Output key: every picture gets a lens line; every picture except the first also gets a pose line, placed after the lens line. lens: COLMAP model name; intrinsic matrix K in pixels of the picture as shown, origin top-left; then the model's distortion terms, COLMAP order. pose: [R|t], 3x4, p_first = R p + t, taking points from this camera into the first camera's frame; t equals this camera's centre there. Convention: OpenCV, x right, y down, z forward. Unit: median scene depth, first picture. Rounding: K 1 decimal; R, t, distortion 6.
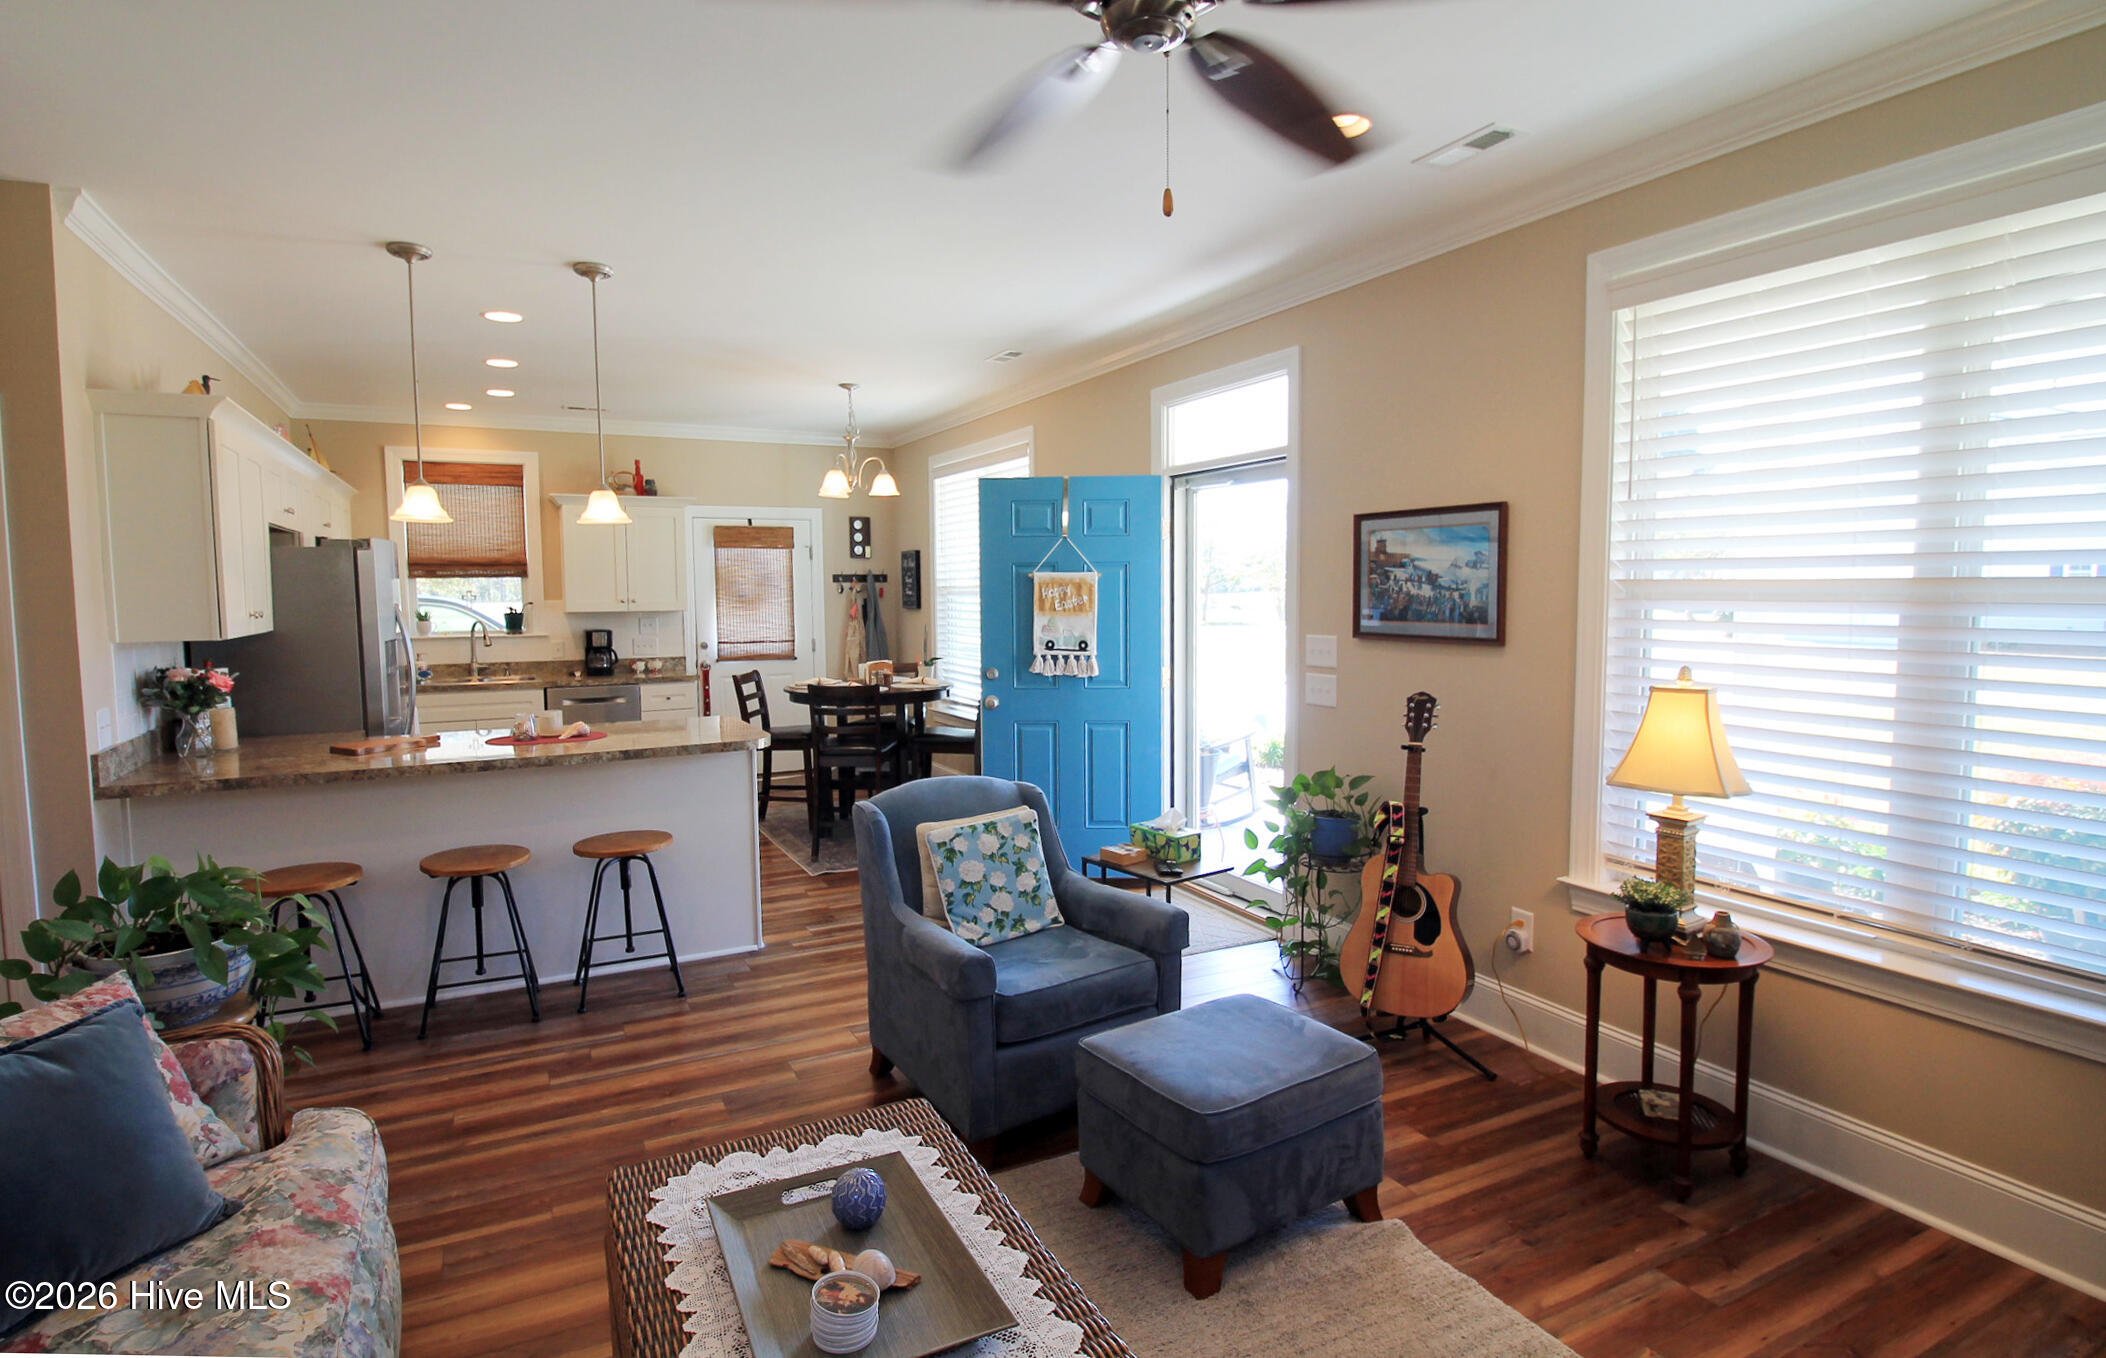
lens RADIAL K [[1056.7, 0, 1013.9], [0, 1056.7, 672.4], [0, 0, 1]] dist [-0.000729, -0.009211]
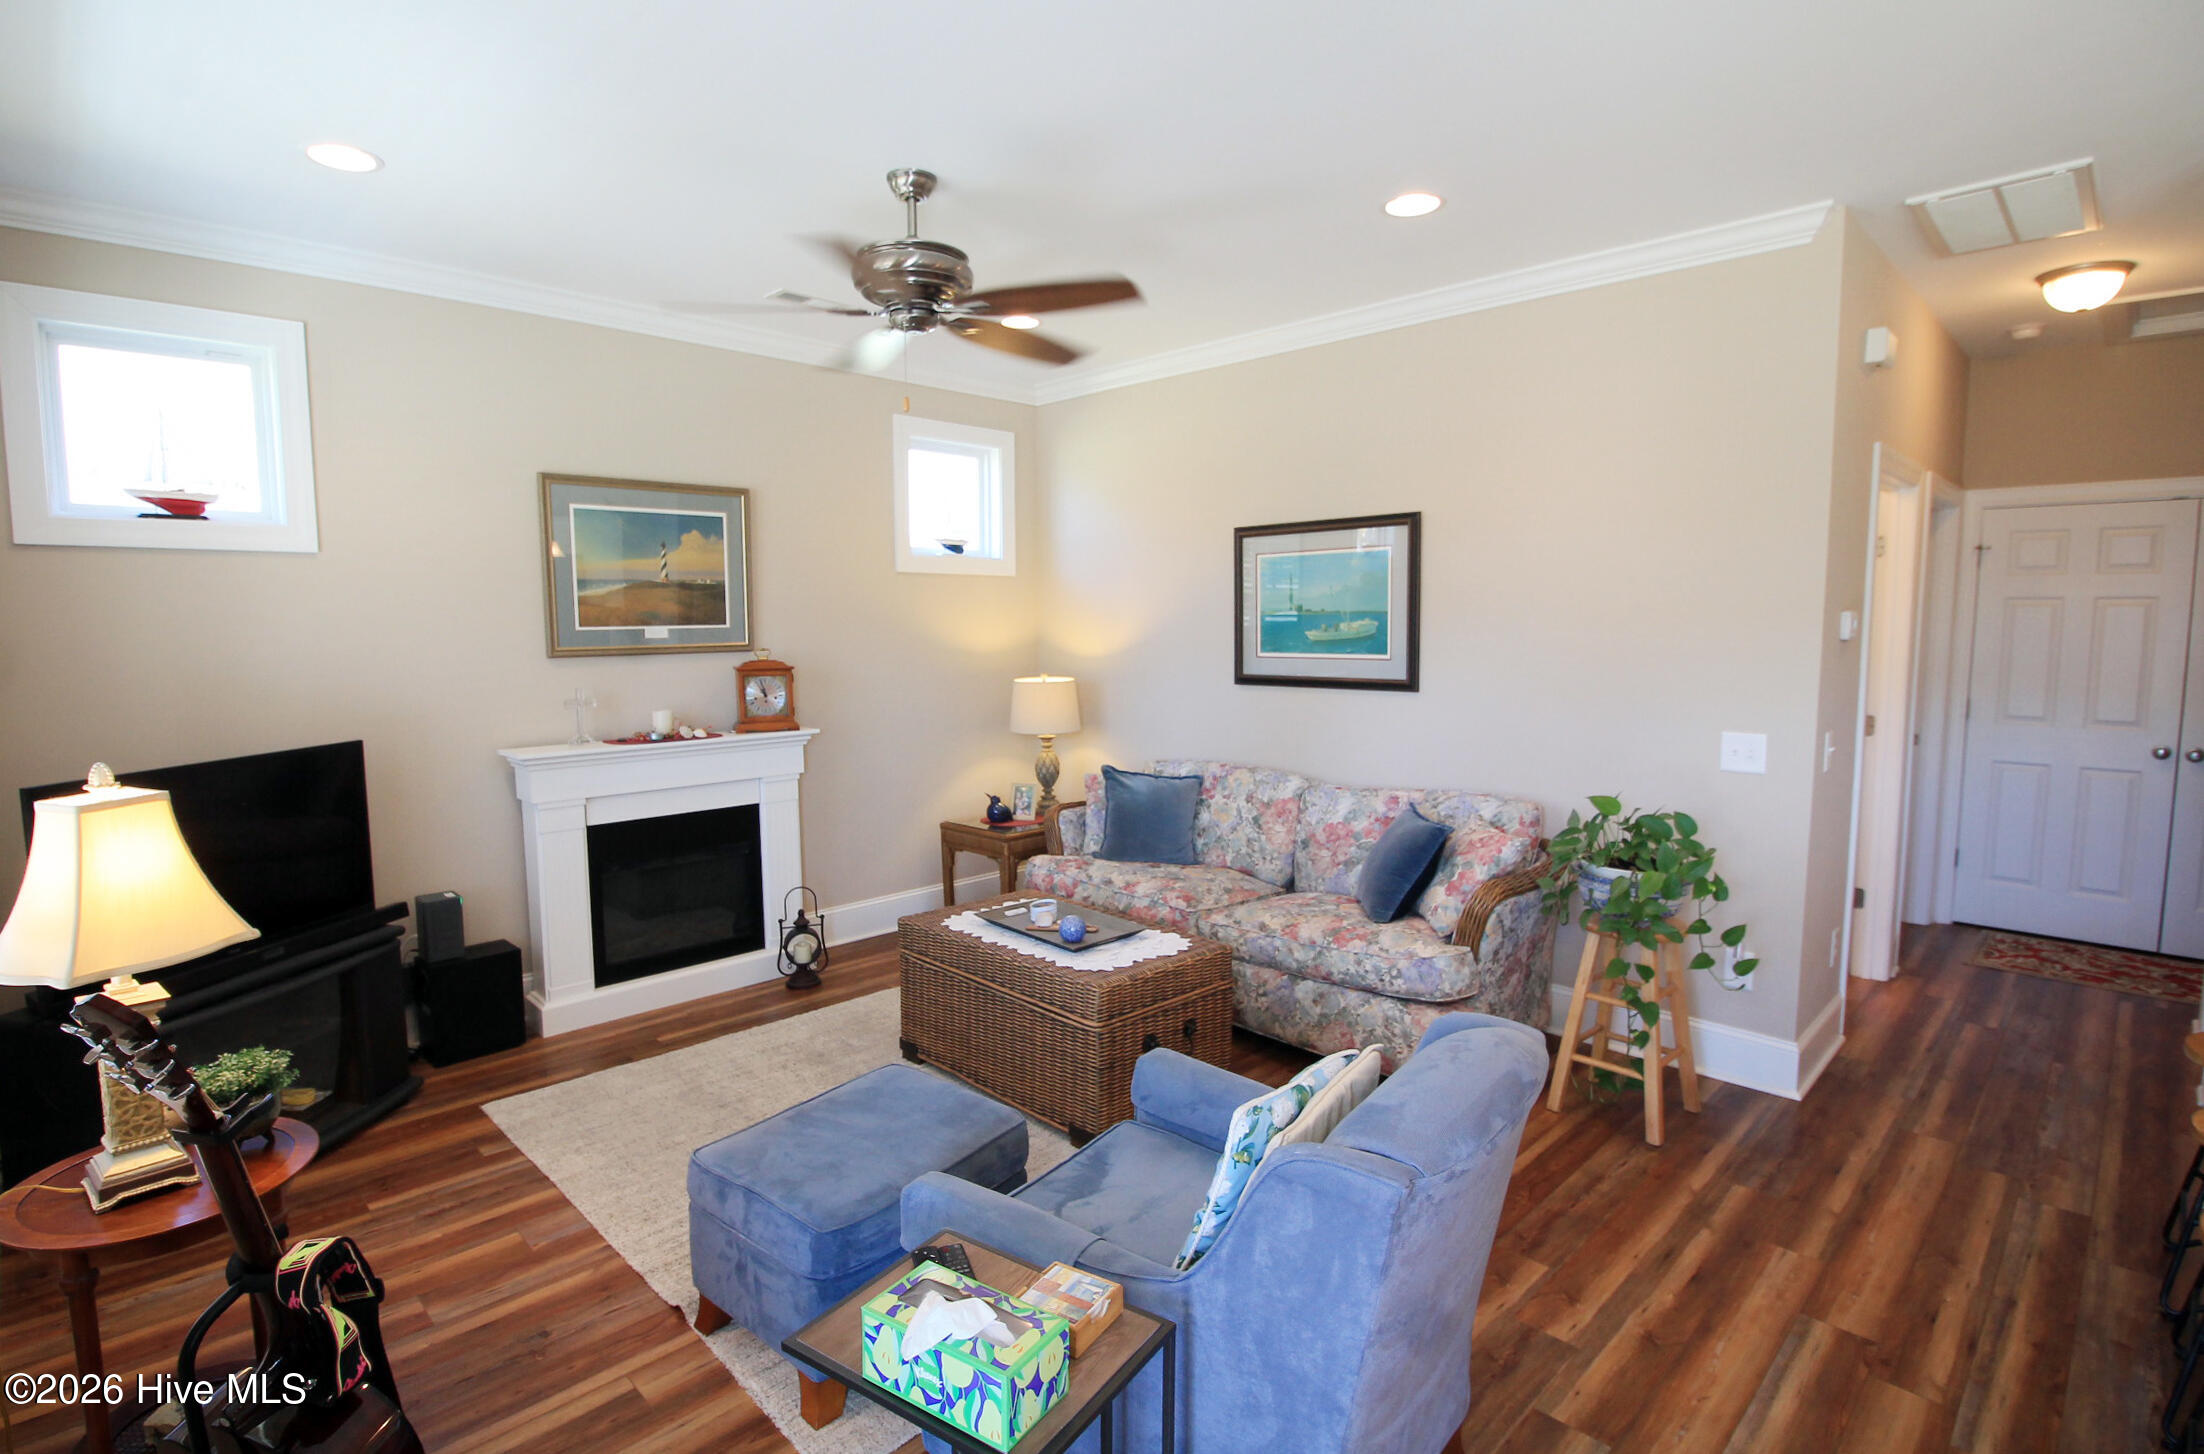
lens RADIAL K [[1065.1, 0, 1099.3], [0, 1065.1, 726.2], [0, 0, 1]] dist [-0.010577, -0.002787]
pose [[-0.946899, 0.044847, -0.318387, 0.174523], [-0.012535, 0.984323, 0.175928, -0.092883], [0.321286, 0.170577, -0.931493, 1.135954]]
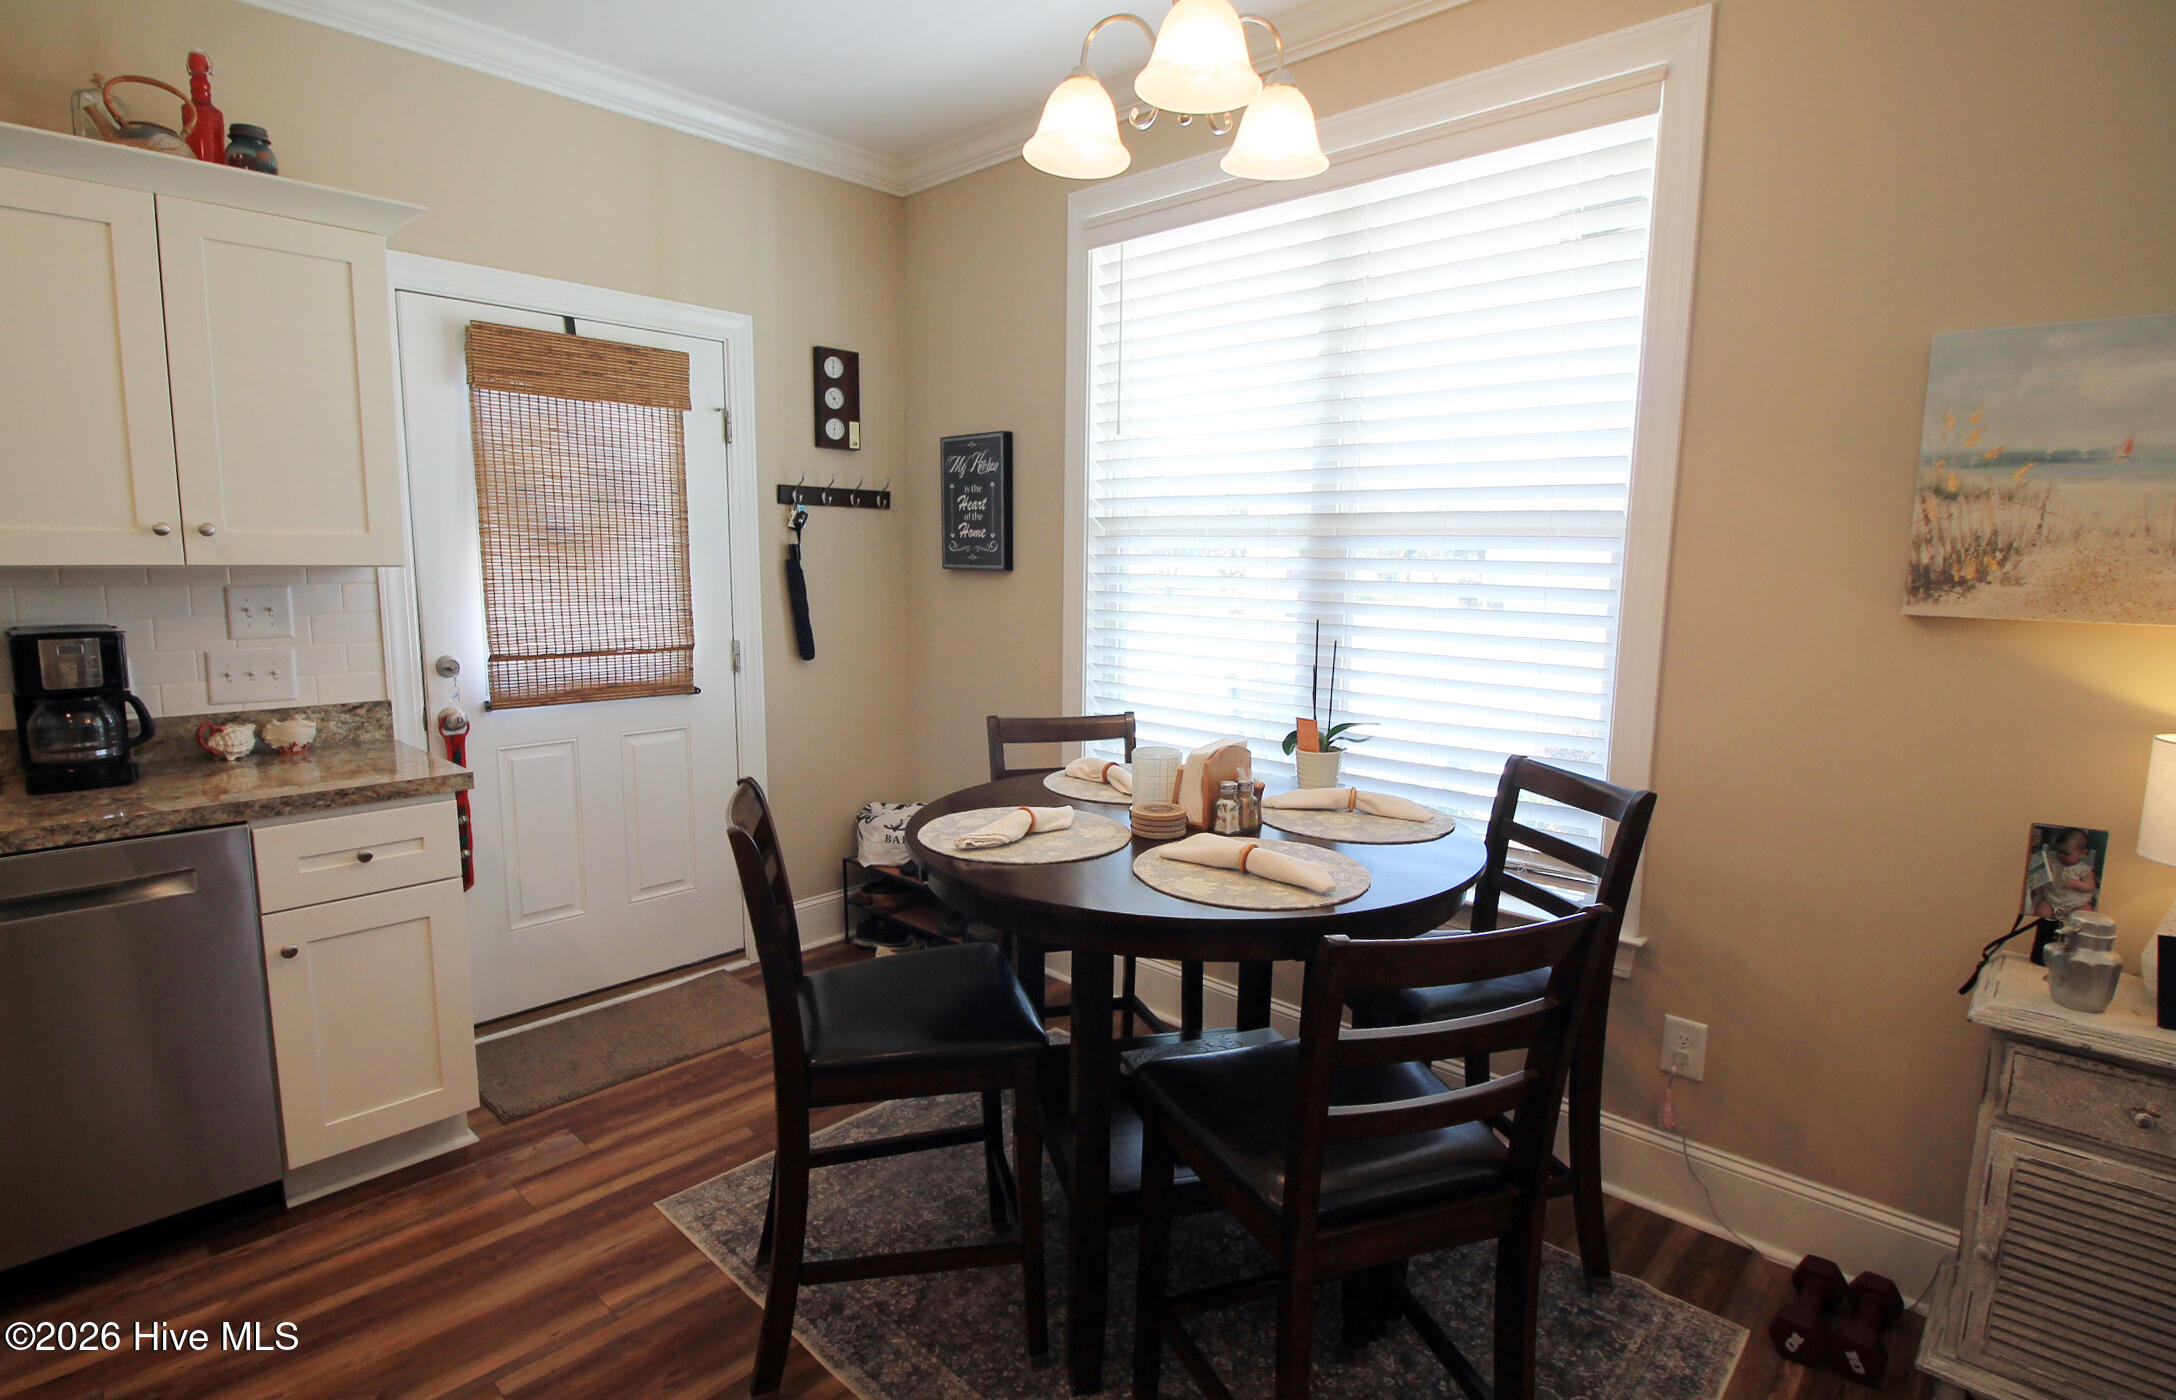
lens RADIAL K [[1091.8, 0, 1094.6], [0, 1091.8, 702.5], [0, 0, 1]] dist [-0.000729, -0.009211]
pose [[0.935557, -0.027722, 0.352085, -0.439850], [0.007733, 0.998284, 0.058053, -0.065930], [-0.353090, -0.051589, 0.934166, 1.167533]]
